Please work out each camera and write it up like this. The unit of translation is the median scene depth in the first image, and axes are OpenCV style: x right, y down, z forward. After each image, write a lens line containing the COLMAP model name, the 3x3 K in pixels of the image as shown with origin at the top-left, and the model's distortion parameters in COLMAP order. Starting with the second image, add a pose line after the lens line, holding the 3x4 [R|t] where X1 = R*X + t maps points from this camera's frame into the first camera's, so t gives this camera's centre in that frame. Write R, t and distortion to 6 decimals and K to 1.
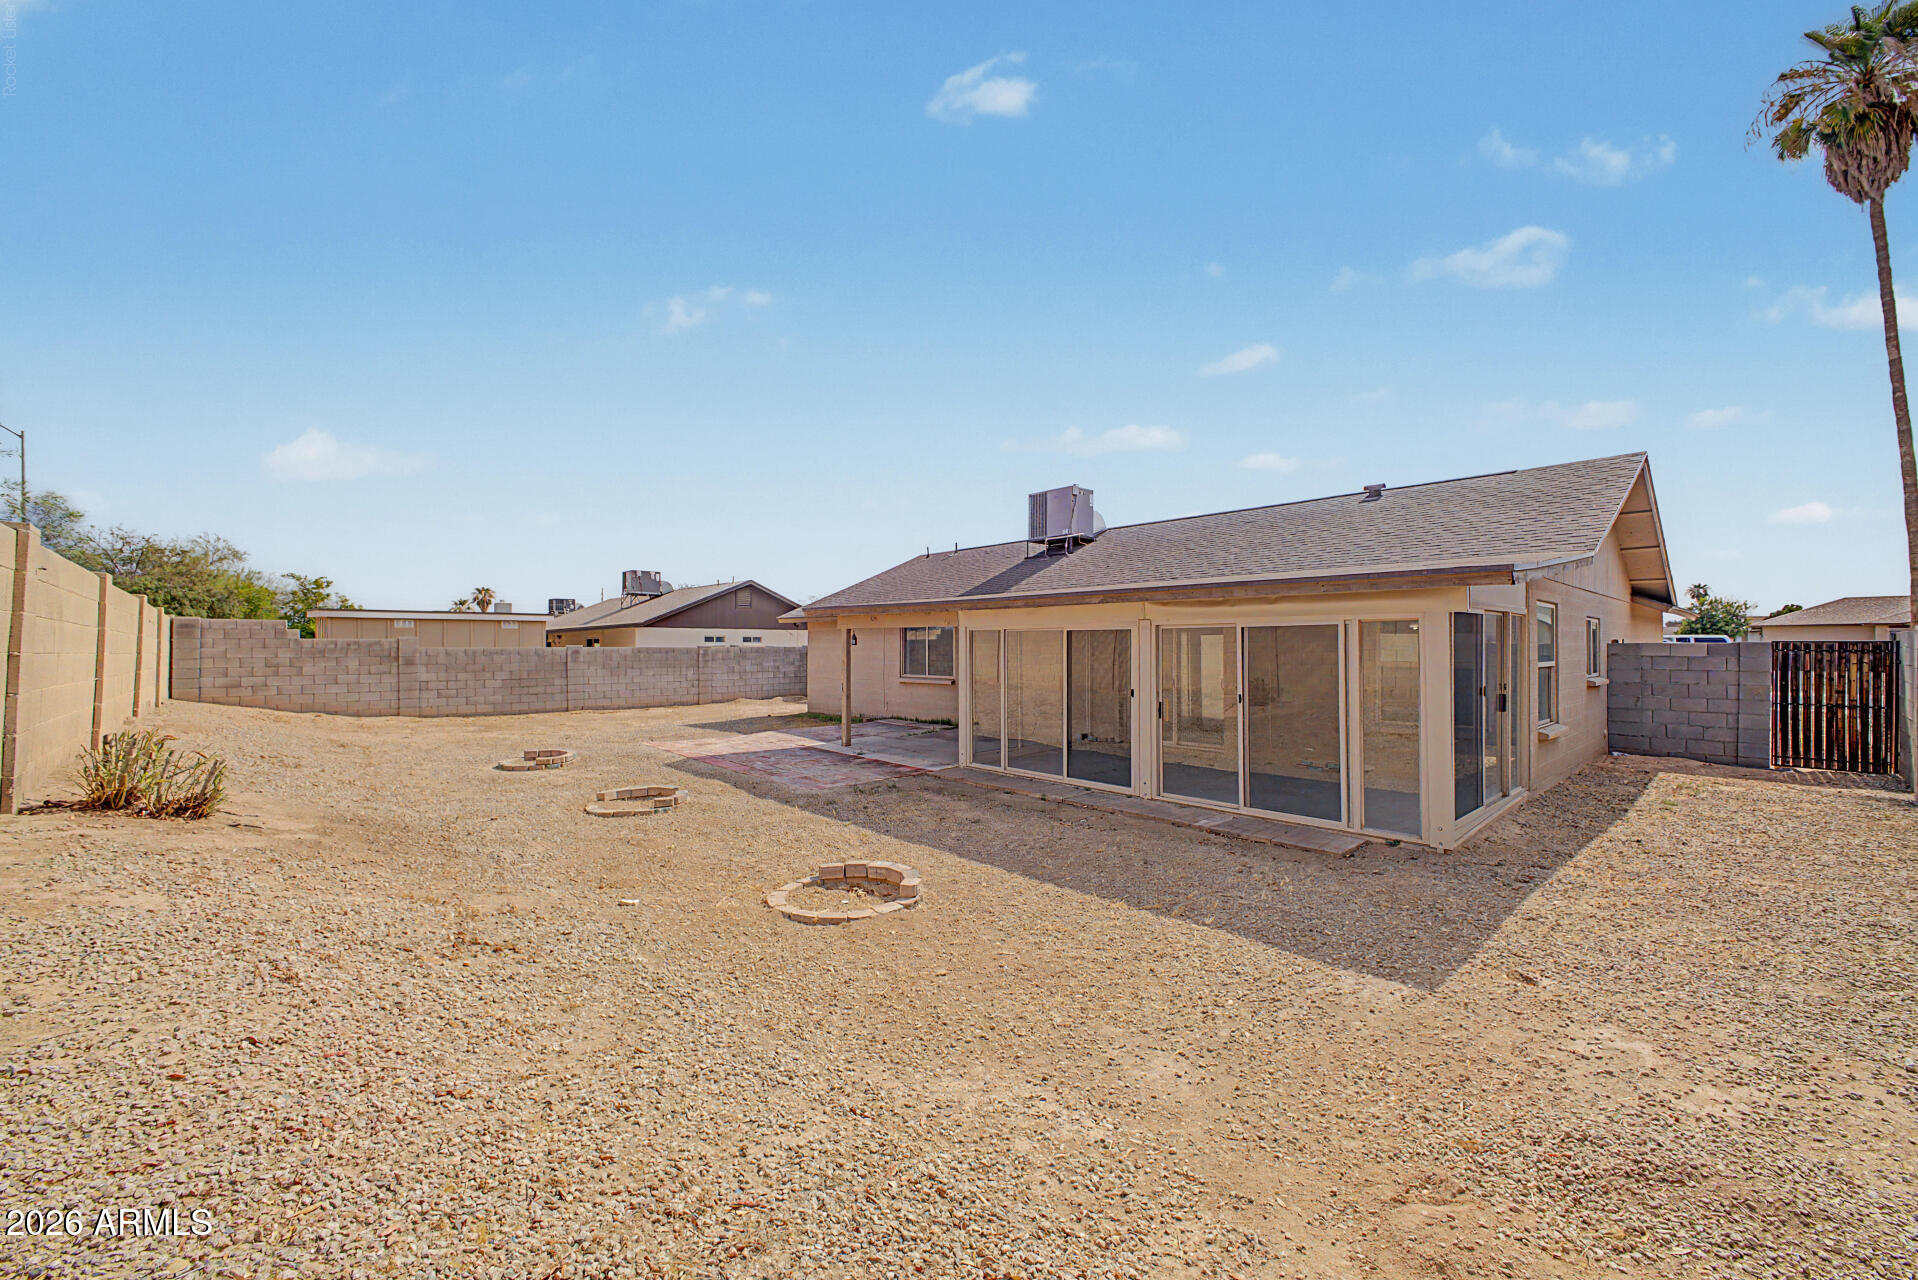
lens RADIAL K [[745.7, 0, 959.0], [0, 745.7, 640.0], [0, 0, 1]] dist [0.012597, 0.000012]
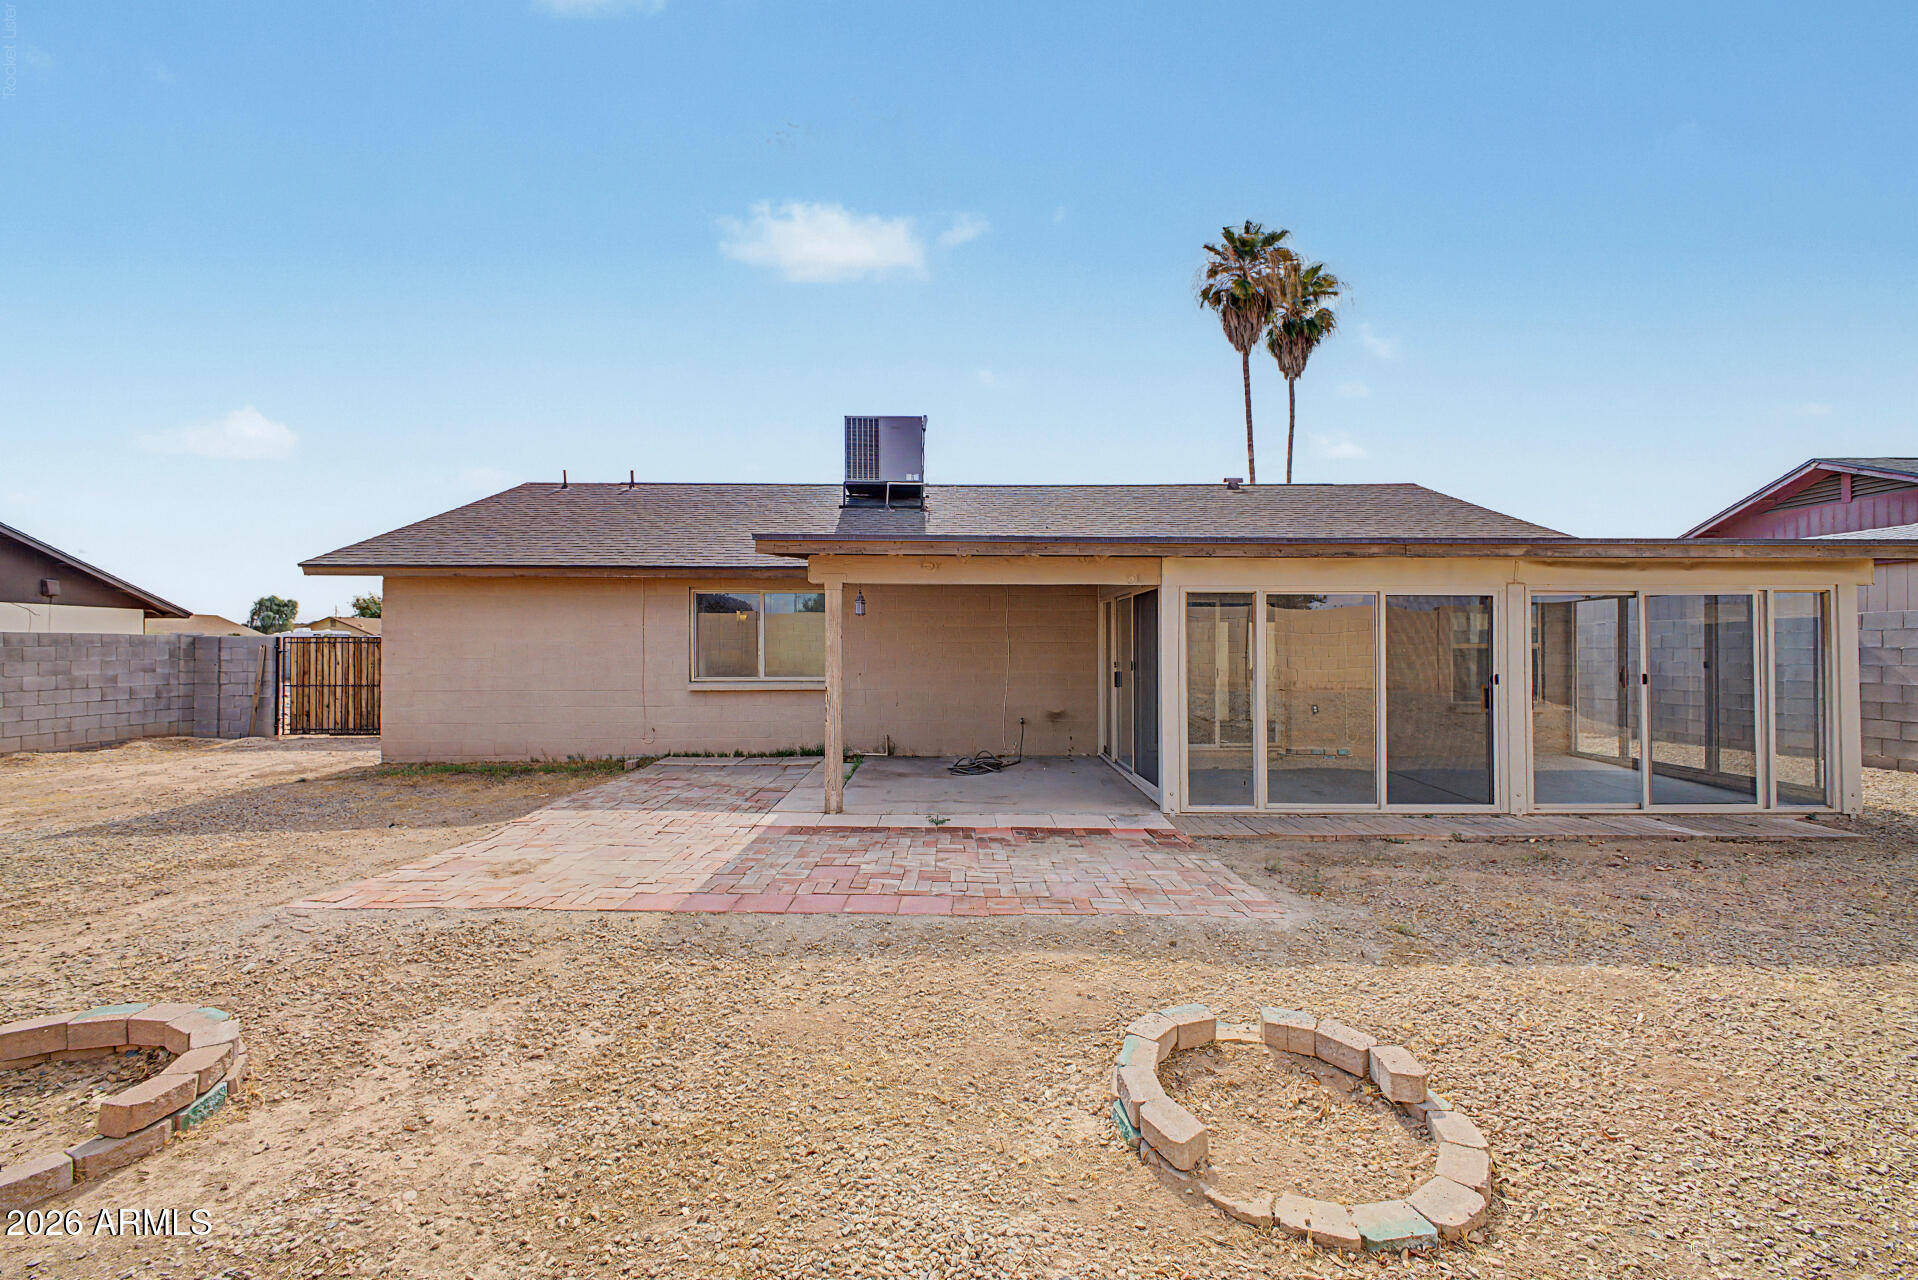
lens RADIAL K [[745.7, 0, 959.0], [0, 745.7, 640.0], [0, 0, 1]] dist [0.012597, 0.000012]
pose [[0.675001, 0.004661, 0.737802, -0.361449], [-0.004044, 0.999988, -0.002617, 0.018043], [-0.737806, -0.001218, 0.675012, 0.456064]]
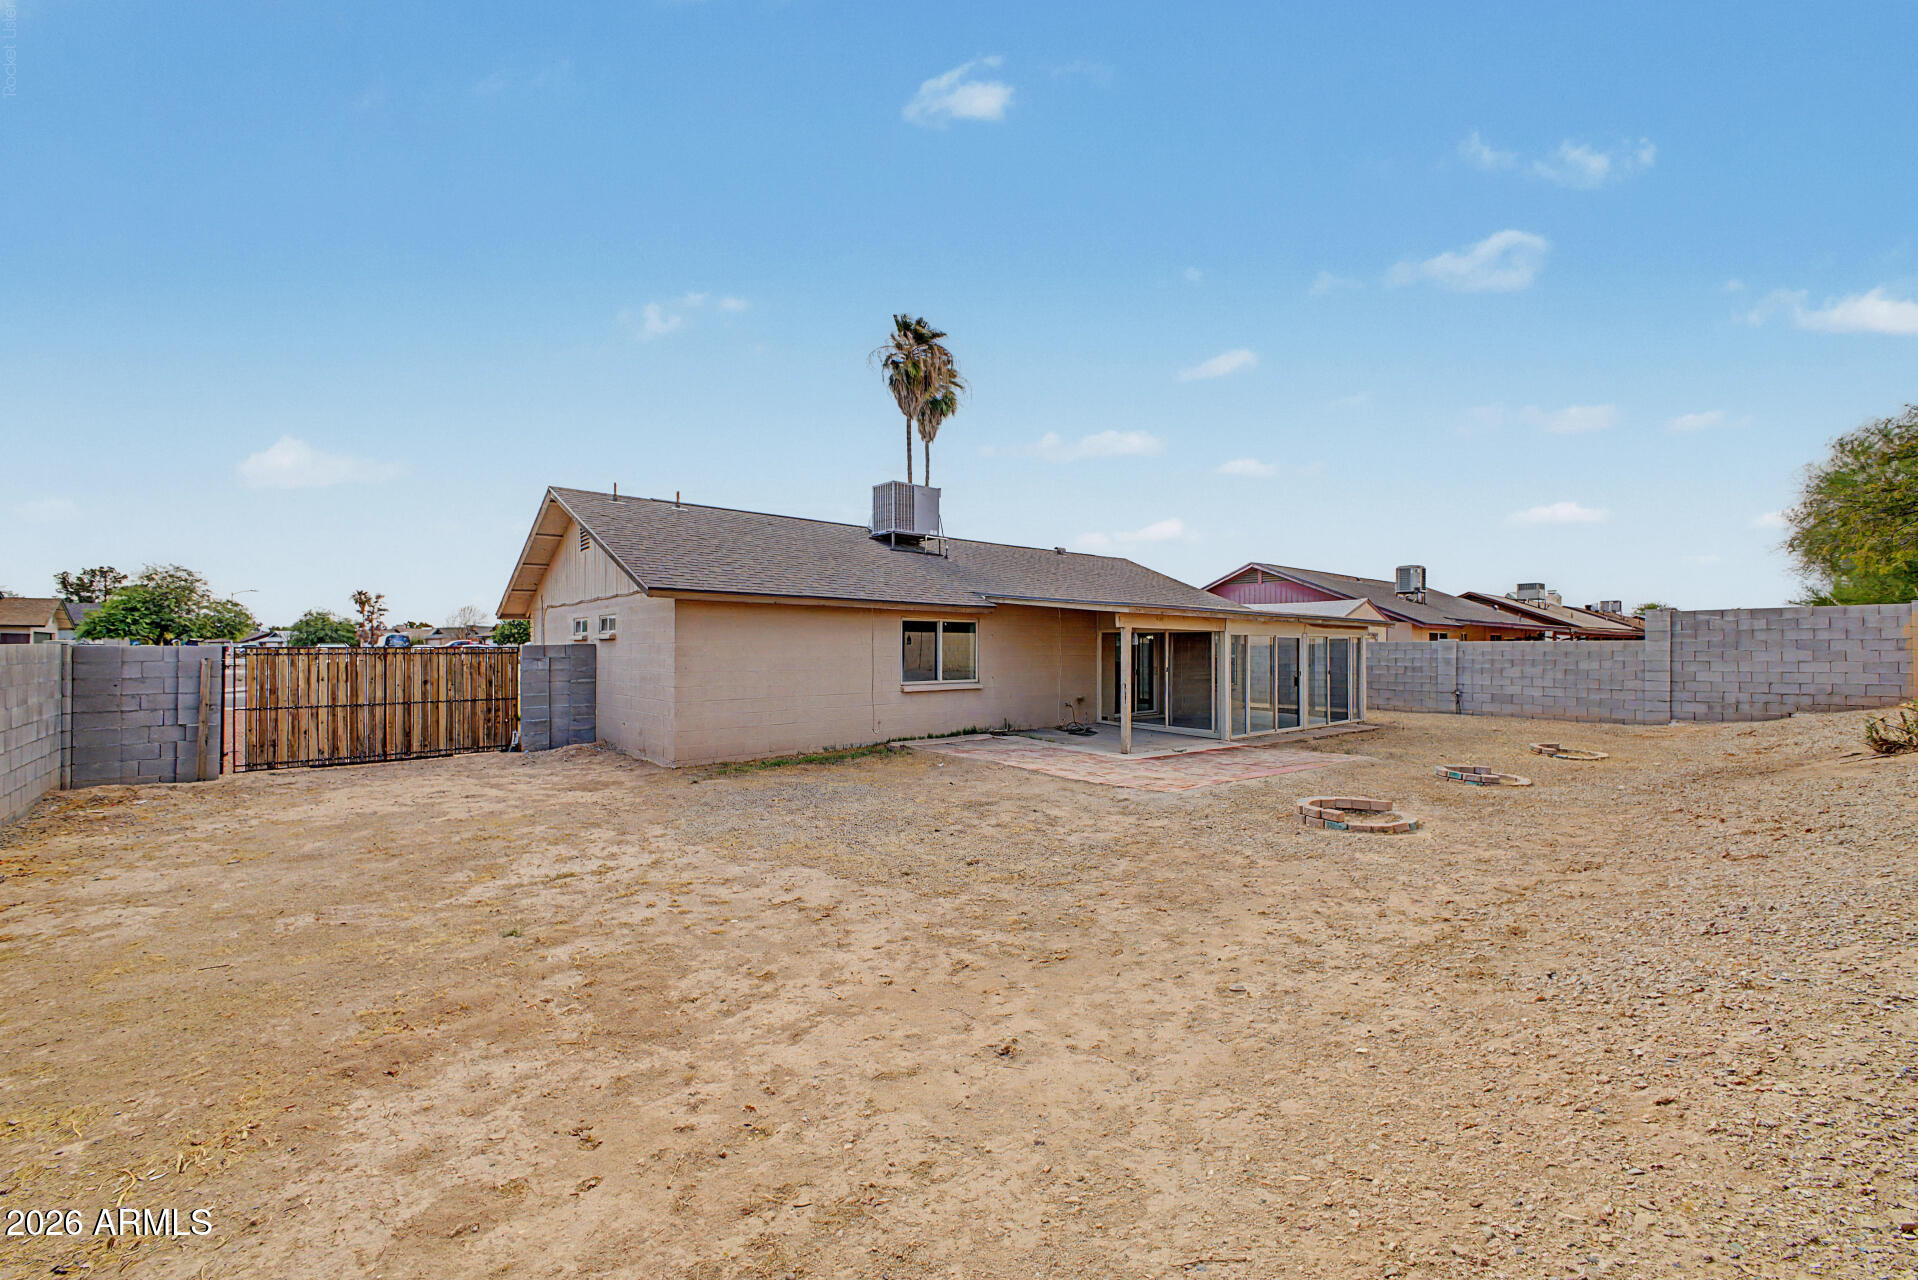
lens RADIAL K [[745.7, 0, 959.0], [0, 745.7, 640.0], [0, 0, 1]] dist [0.012597, 0.000012]
pose [[0.060857, 0.006713, 0.998124, -0.839070], [-0.011397, 0.999917, -0.006031, 0.006494], [-0.998081, -0.011009, 0.060928, 0.886117]]
